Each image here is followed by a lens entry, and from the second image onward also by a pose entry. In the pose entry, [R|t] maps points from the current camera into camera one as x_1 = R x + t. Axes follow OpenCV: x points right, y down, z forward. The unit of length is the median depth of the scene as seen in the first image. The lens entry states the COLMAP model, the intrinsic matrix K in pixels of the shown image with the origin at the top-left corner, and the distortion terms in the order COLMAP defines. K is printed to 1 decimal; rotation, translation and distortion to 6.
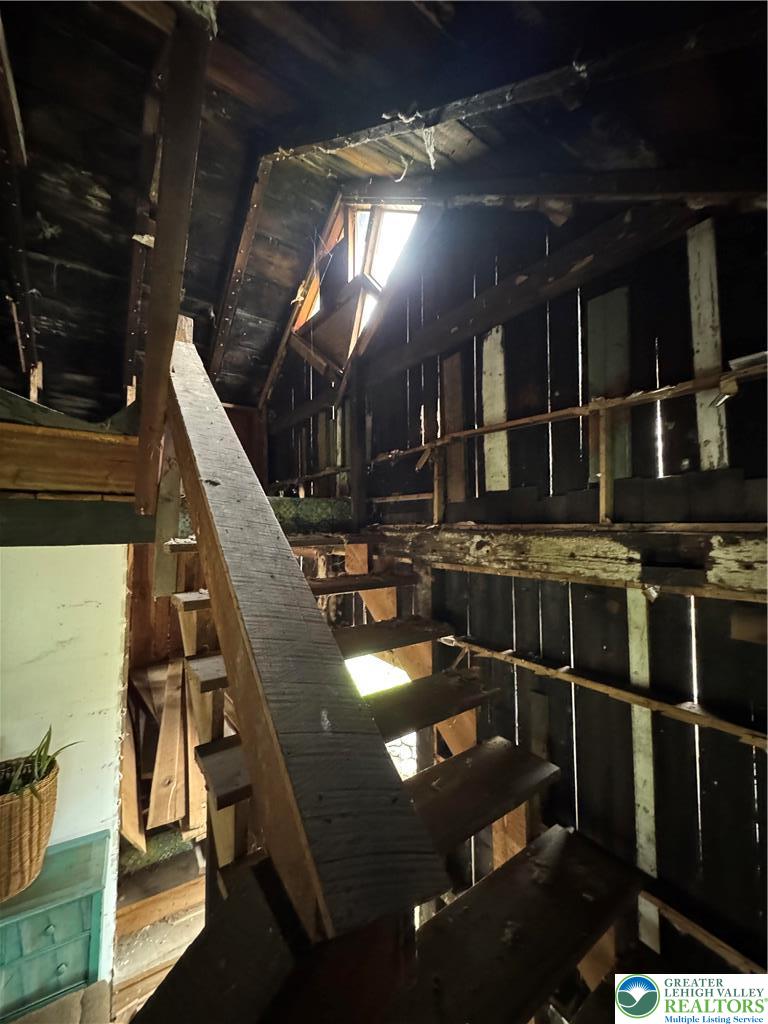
lens RADIAL K [[406.3, 0, 386.2], [0, 406.3, 512.3], [0, 0, 1]] dist [-0.001979, 0.000507]
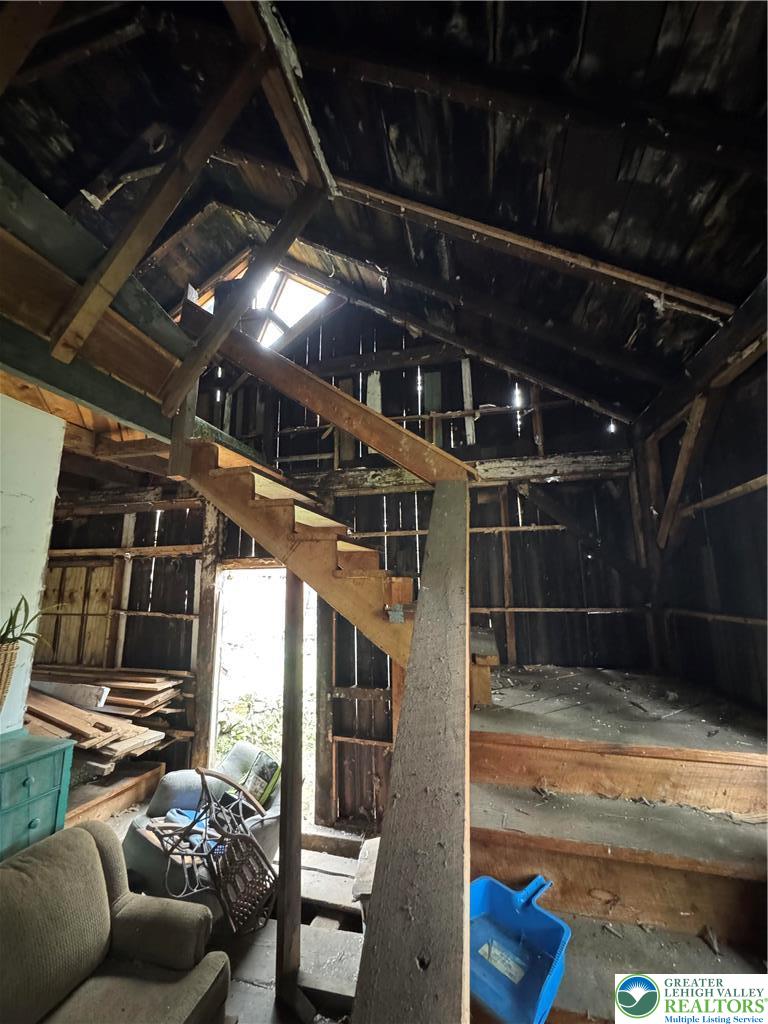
lens RADIAL K [[406.3, 0, 382.0], [0, 406.3, 510.7], [0, 0, 1]] dist [-0.001979, 0.000507]
pose [[0.759567, 0.114168, 0.640330, -0.881872], [-0.017467, 0.987700, -0.155382, 0.503477], [-0.650194, 0.106839, 0.752219, -0.402891]]
